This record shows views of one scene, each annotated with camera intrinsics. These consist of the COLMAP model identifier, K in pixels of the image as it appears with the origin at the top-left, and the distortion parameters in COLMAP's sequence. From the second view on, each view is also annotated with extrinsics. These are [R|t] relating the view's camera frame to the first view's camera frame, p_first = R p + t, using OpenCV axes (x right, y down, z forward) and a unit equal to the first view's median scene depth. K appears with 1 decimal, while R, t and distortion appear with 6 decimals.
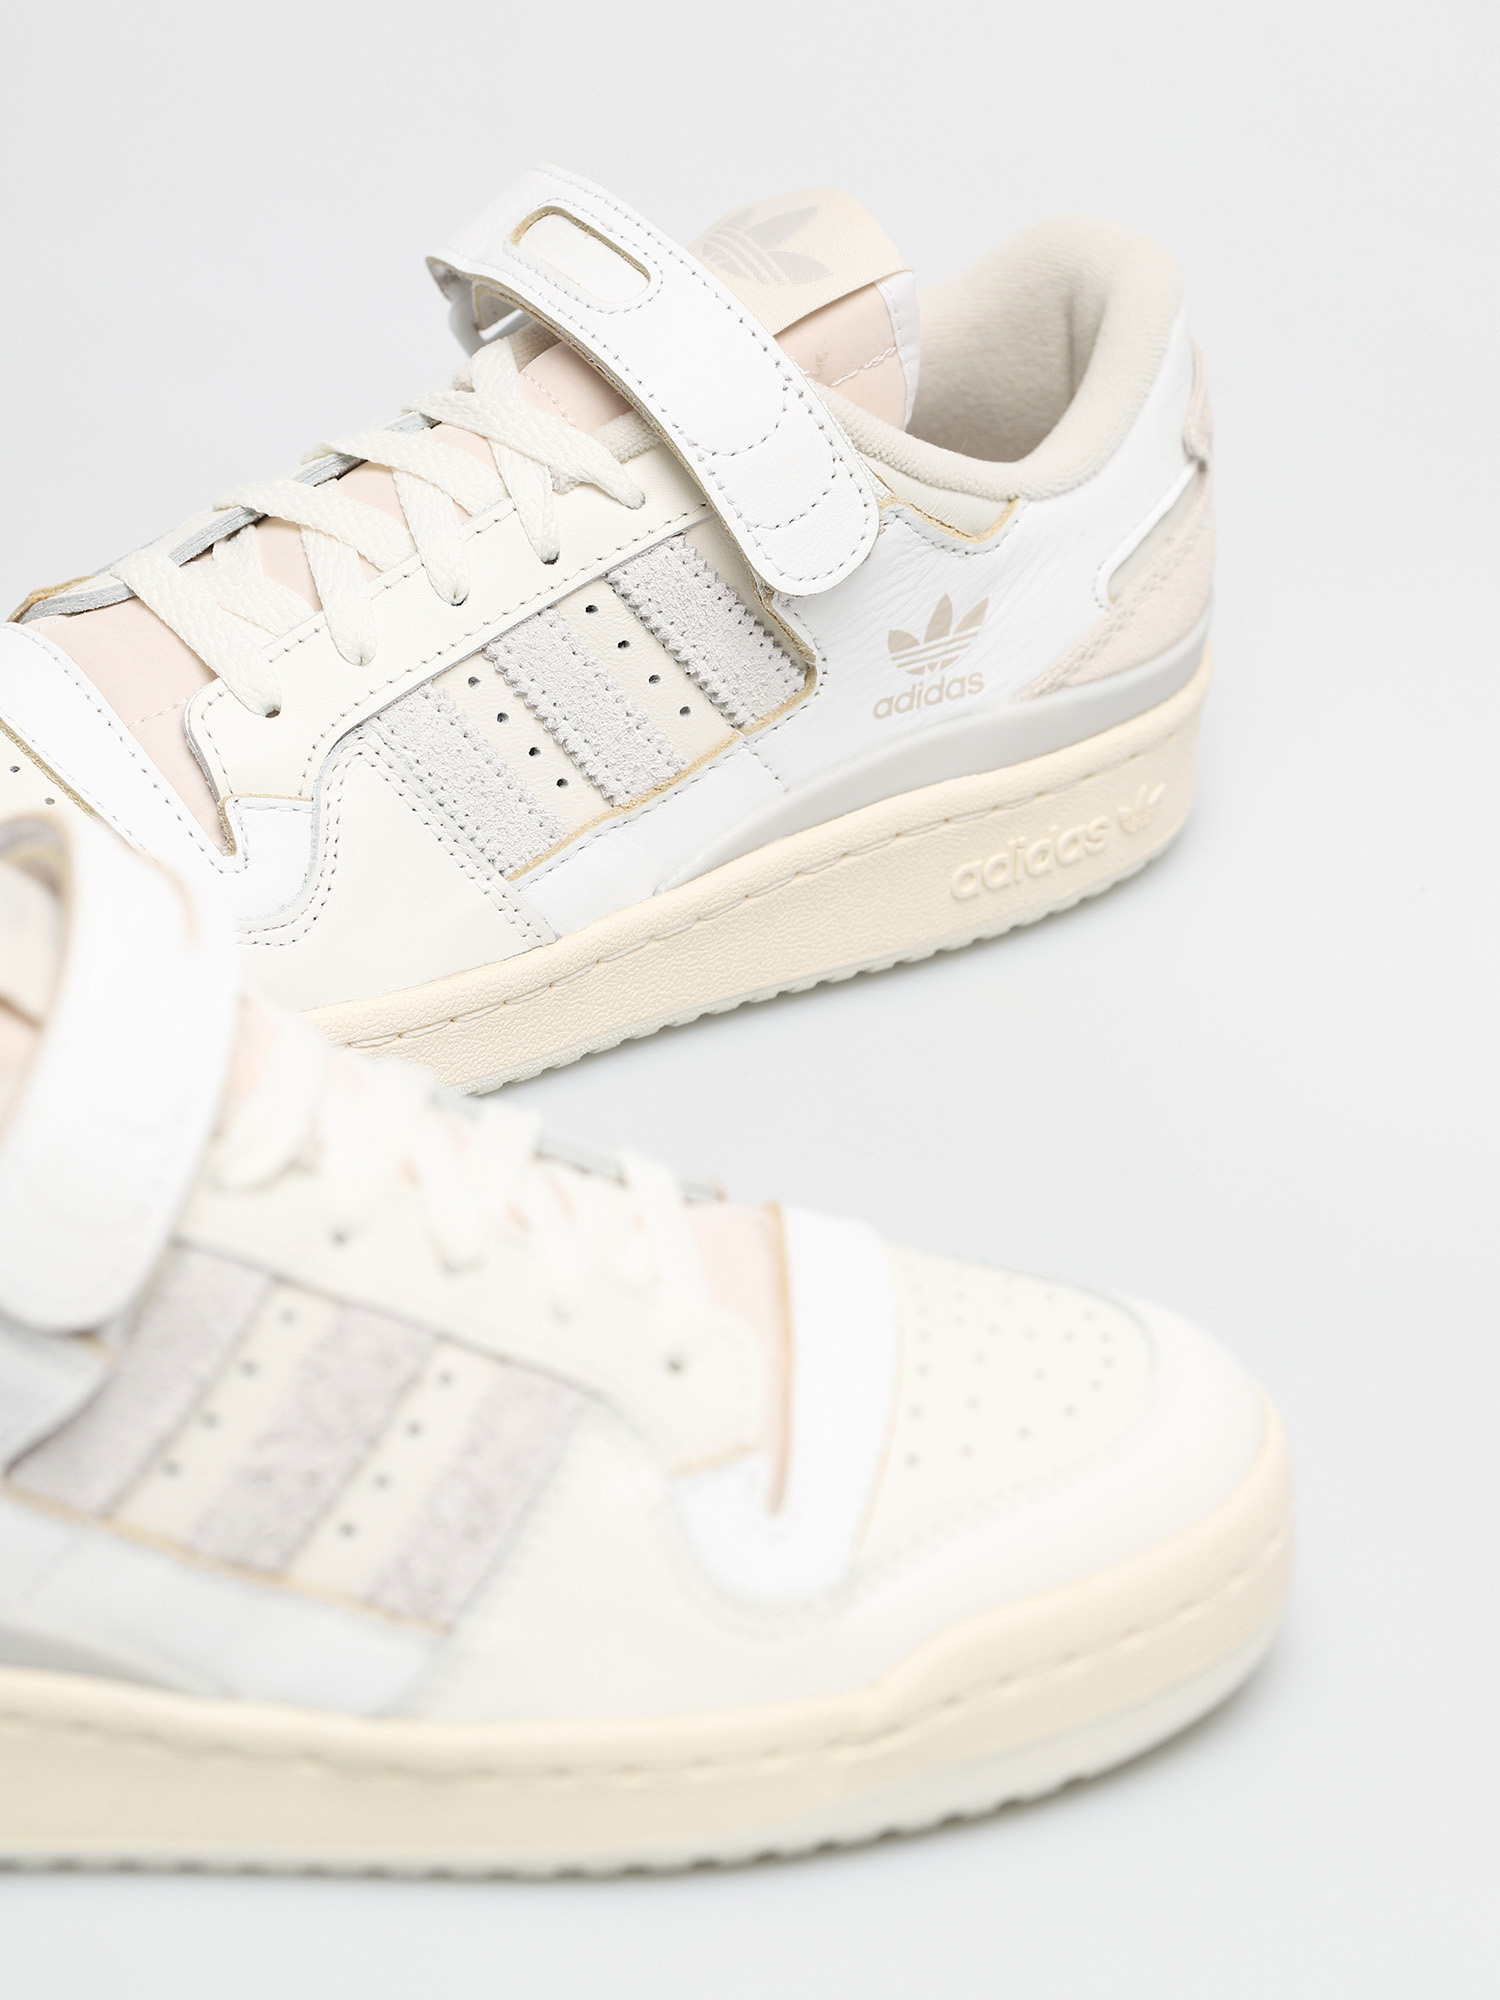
lens RADIAL K [[6191.4, 0, 751.1], [0, 6191.4, 1001.1], [0, 0, 1]] dist [-0.409043, 0.000000]
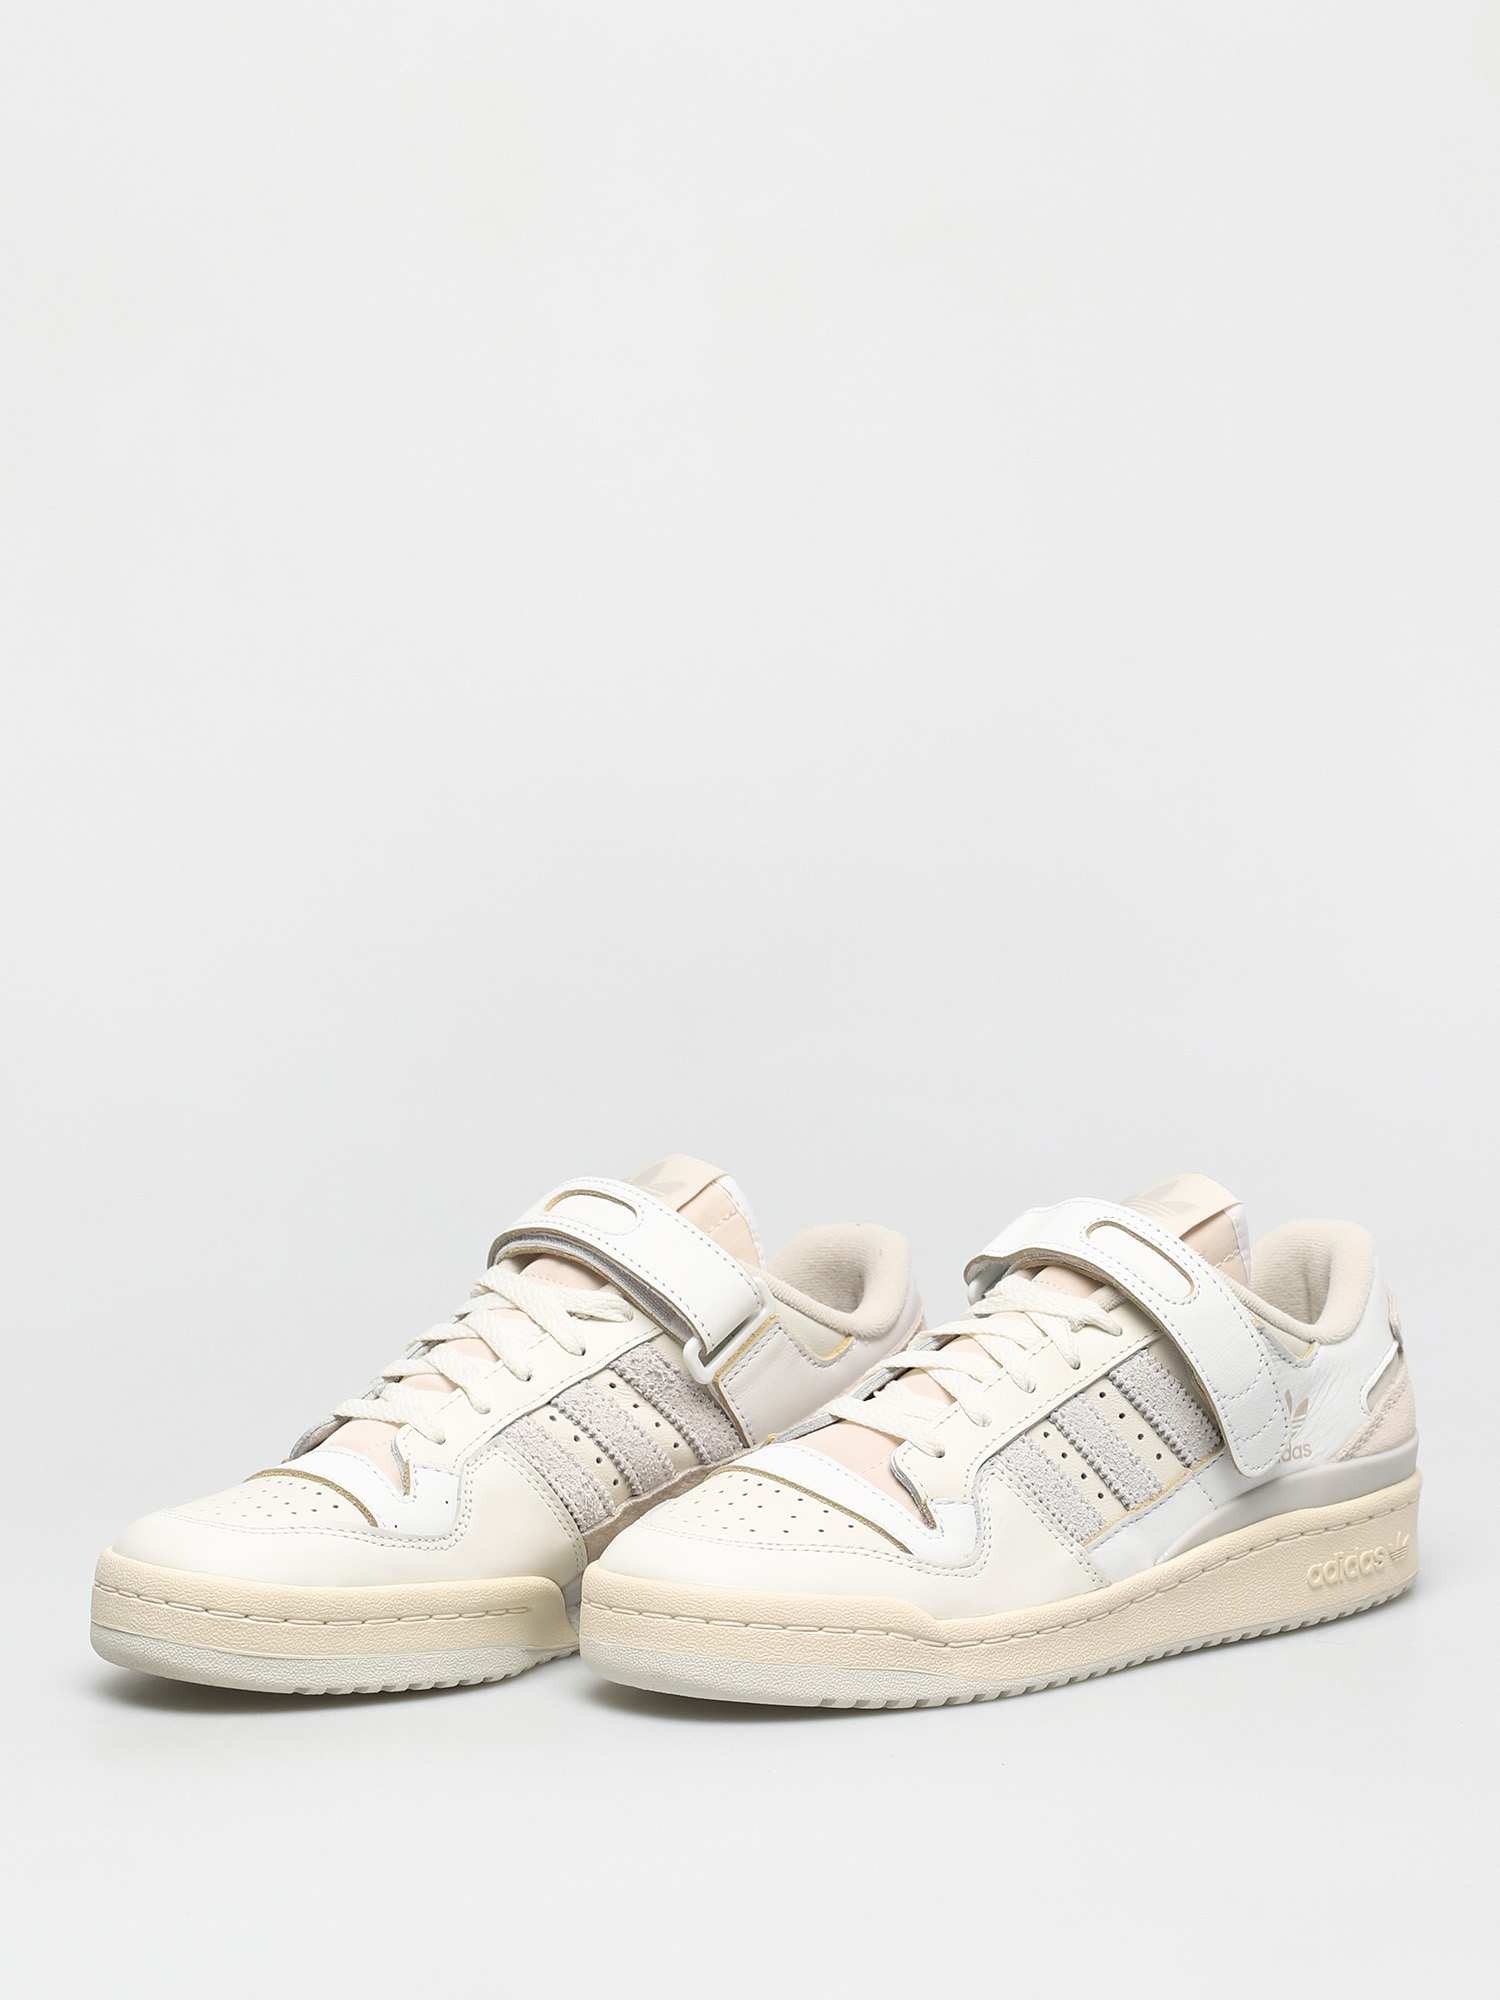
lens RADIAL K [[6191.4, 0, 749.9], [0, 6191.4, 999.4], [0, 0, 1]] dist [-0.409043, 0.000000]
pose [[0.988717, -0.111050, 0.100533, -0.282179], [0.139552, 0.926775, -0.348731, 0.418291], [-0.054445, 0.358825, 0.931815, -0.630918]]
